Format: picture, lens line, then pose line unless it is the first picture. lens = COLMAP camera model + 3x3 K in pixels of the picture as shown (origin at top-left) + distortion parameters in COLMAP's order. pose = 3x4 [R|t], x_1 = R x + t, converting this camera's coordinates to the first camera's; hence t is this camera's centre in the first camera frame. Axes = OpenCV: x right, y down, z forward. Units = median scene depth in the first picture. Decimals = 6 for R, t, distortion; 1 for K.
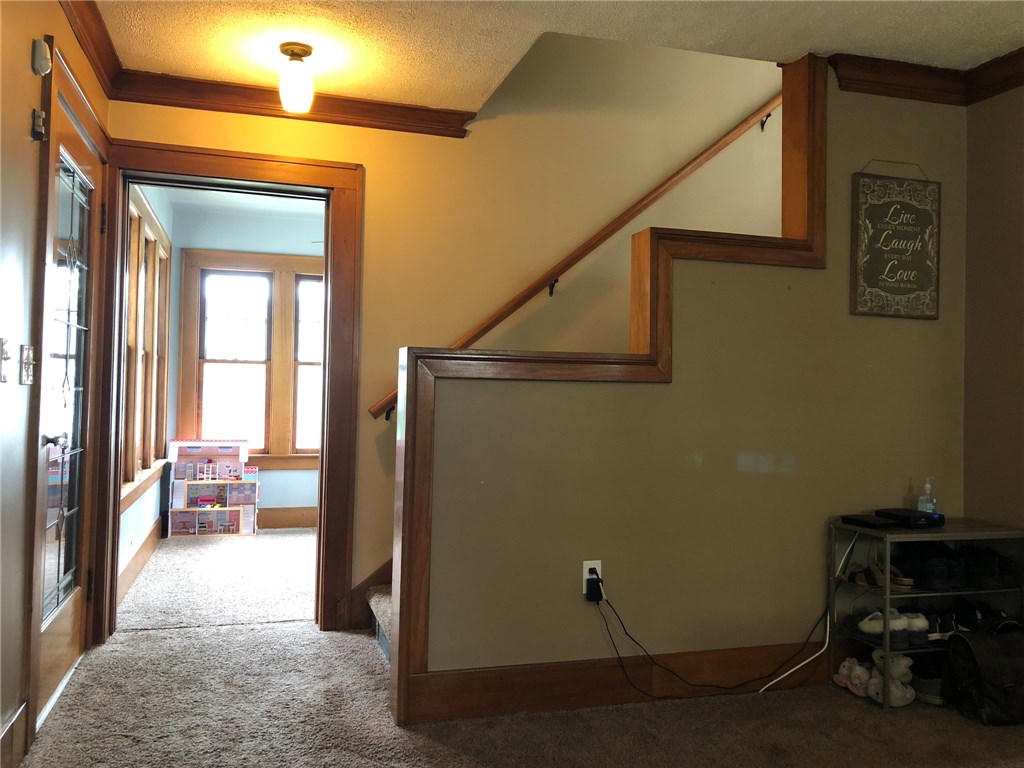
lens RADIAL K [[839.7, 0, 511.6], [0, 839.7, 373.2], [0, 0, 1]] dist [0.026017, -0.001255]
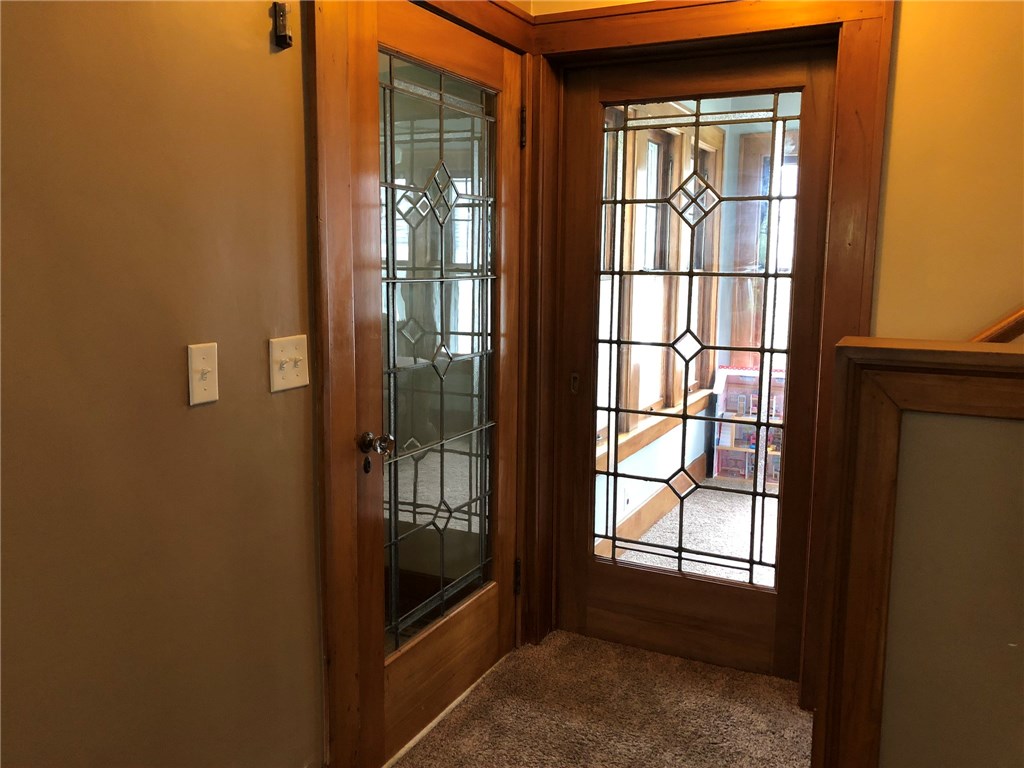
lens RADIAL K [[839.7, 0, 511.6], [0, 839.7, 373.2], [0, 0, 1]] dist [0.026017, -0.001255]
pose [[0.721164, 0.082364, -0.687850, 0.061783], [0.021710, 0.989733, 0.141273, -0.072779], [0.692424, -0.116814, 0.711972, 0.434187]]
